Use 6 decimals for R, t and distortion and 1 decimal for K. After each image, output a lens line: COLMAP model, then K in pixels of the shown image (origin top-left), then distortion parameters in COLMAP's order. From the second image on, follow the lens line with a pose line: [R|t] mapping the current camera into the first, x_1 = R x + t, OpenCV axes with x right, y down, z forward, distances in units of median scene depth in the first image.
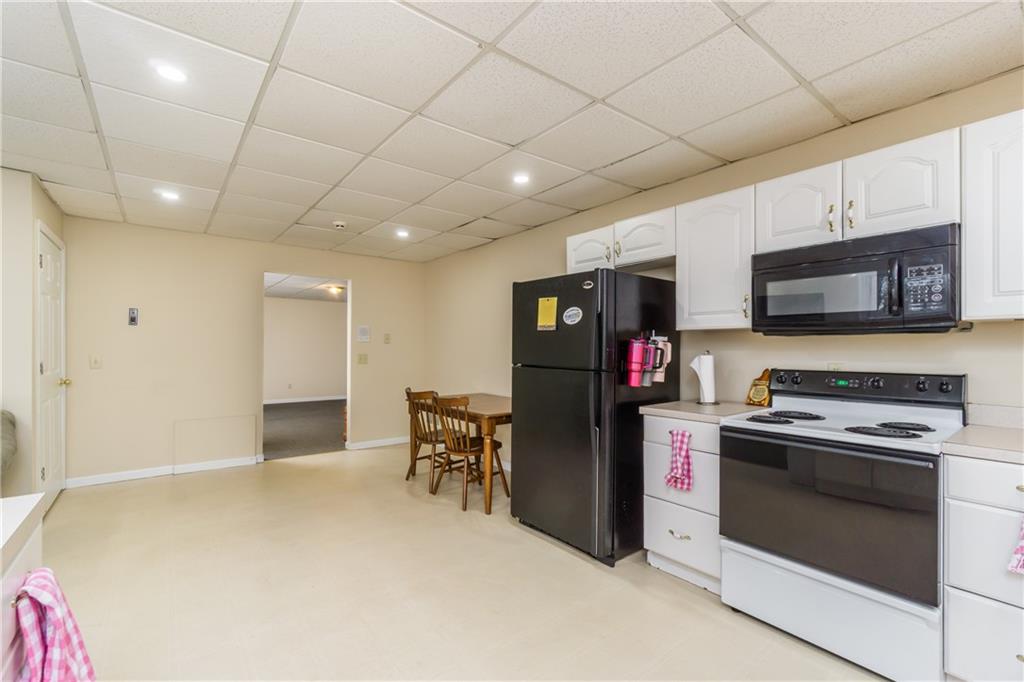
lens RADIAL K [[448.6, 0, 511.4], [0, 448.6, 344.4], [0, 0, 1]] dist [-0.001792, 0.000872]
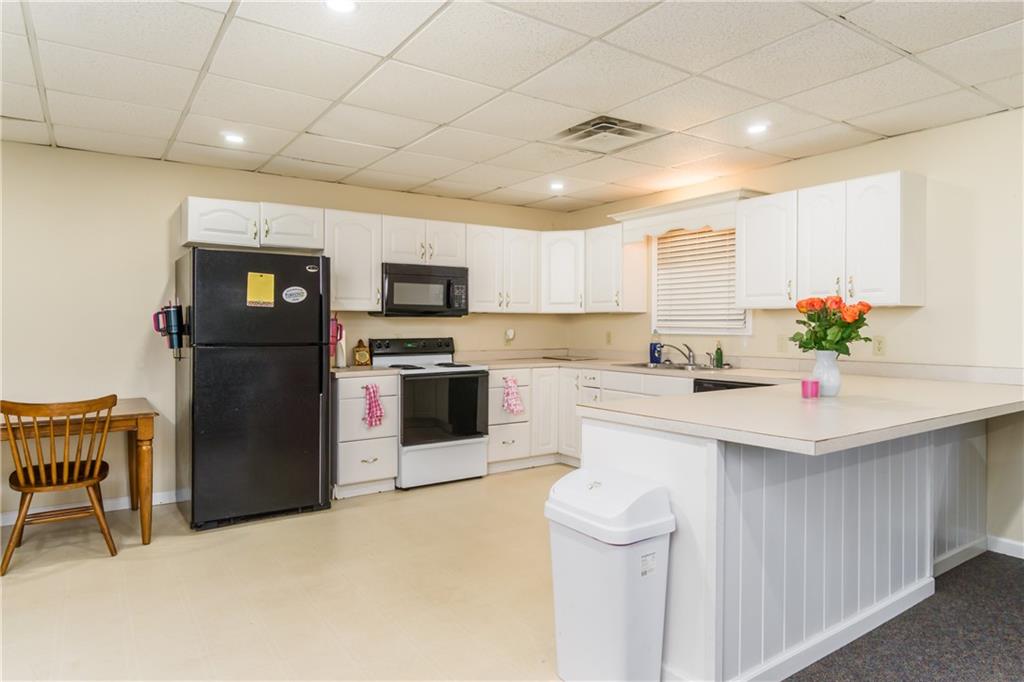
lens RADIAL K [[617.9, 0, 510.2], [0, 617.9, 335.7], [0, 0, 1]] dist [-0.000576, -0.000510]
pose [[0.047369, -0.017509, 0.998724, -1.444667], [-0.004475, 0.999833, 0.017741, 0.005961], [-0.998867, -0.005310, 0.047283, 0.463417]]
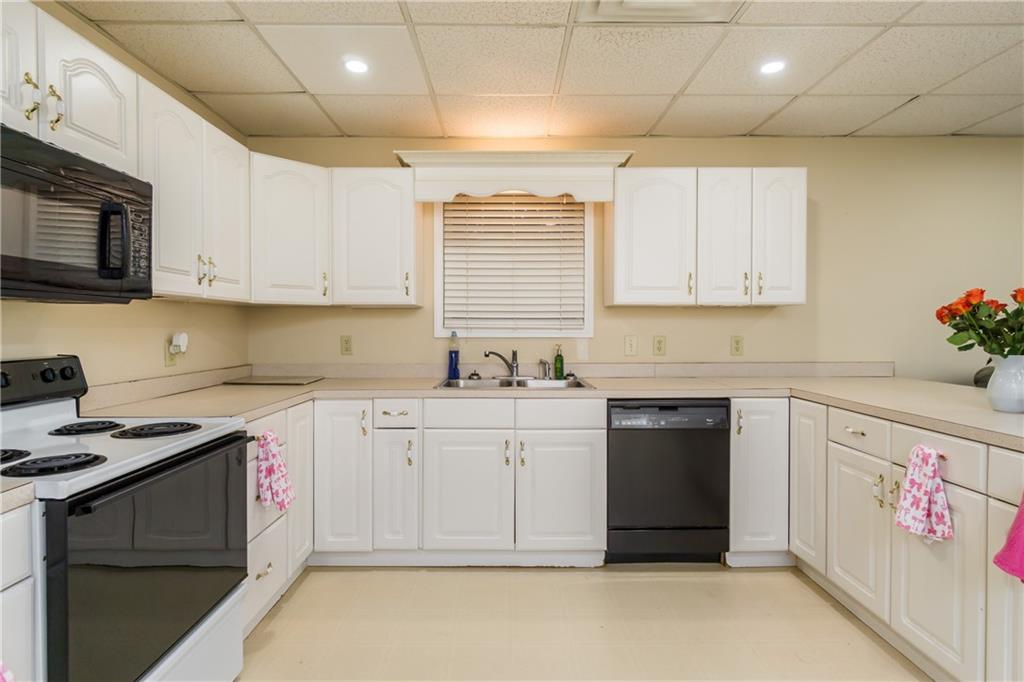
lens RADIAL K [[525.2, 0, 512.8], [0, 525.2, 335.3], [0, 0, 1]] dist [-0.005825, -0.000346]
pose [[-0.790910, -0.008343, 0.611876, -0.161196], [-0.001273, 0.999927, 0.011990, 0.014592], [-0.611931, 0.008704, -0.790863, 0.993930]]
